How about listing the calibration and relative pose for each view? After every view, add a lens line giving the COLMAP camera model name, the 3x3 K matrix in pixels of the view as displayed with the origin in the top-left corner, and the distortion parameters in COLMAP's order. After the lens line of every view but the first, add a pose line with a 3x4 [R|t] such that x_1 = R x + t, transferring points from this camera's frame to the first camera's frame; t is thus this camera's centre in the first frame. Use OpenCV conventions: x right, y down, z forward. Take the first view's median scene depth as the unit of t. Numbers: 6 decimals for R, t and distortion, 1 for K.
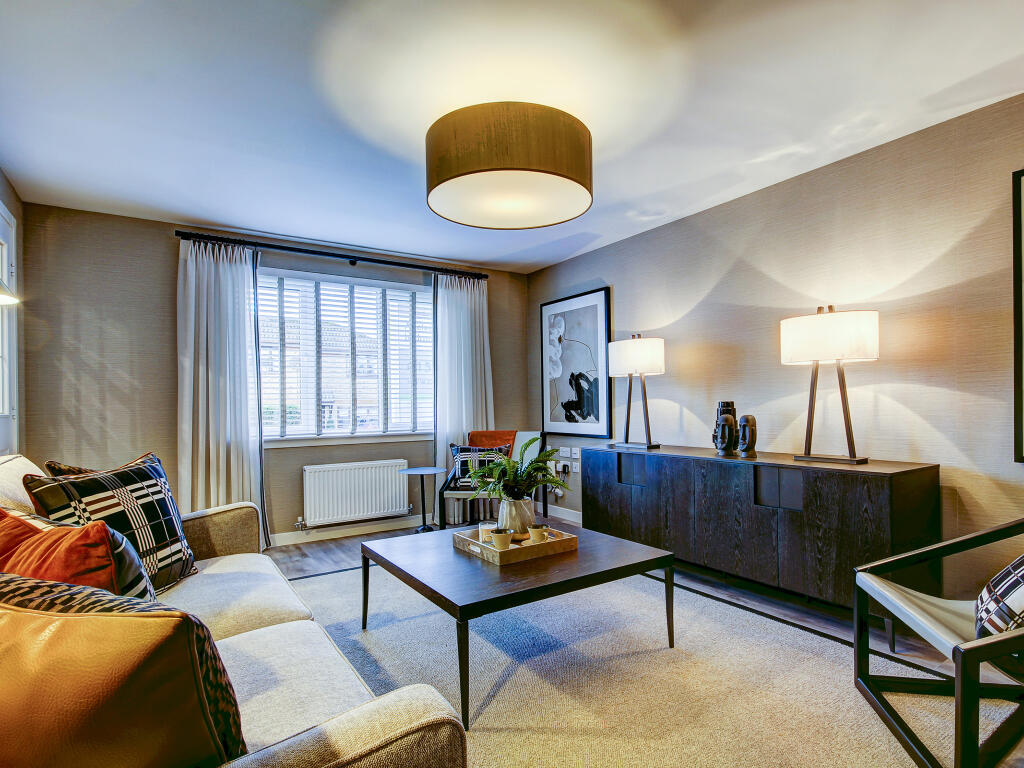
lens RADIAL K [[552.1, 0, 512.6], [0, 552.1, 393.2], [0, 0, 1]] dist [0.017307, -0.001165]
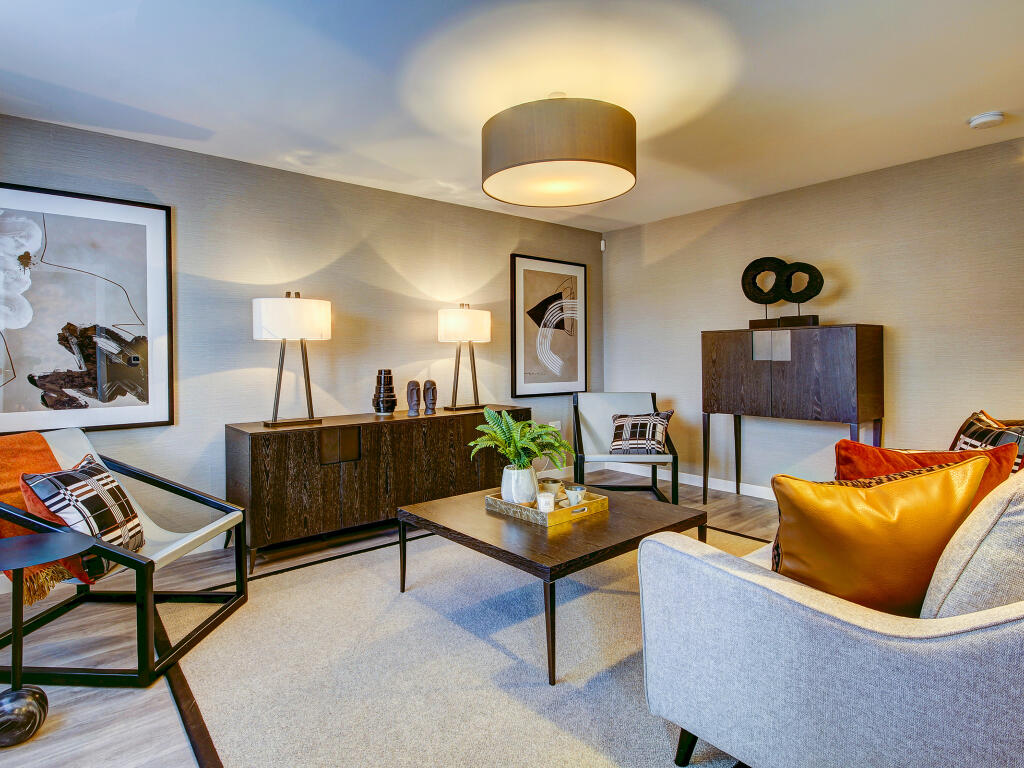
lens RADIAL K [[552.1, 0, 511.8], [0, 552.1, 358.0], [0, 0, 1]] dist [0.017307, -0.001165]
pose [[-0.103999, 0.022934, 0.994313, -0.575395], [-0.002814, 0.999723, -0.023353, 0.012682], [-0.994573, -0.005226, -0.103906, 0.655959]]
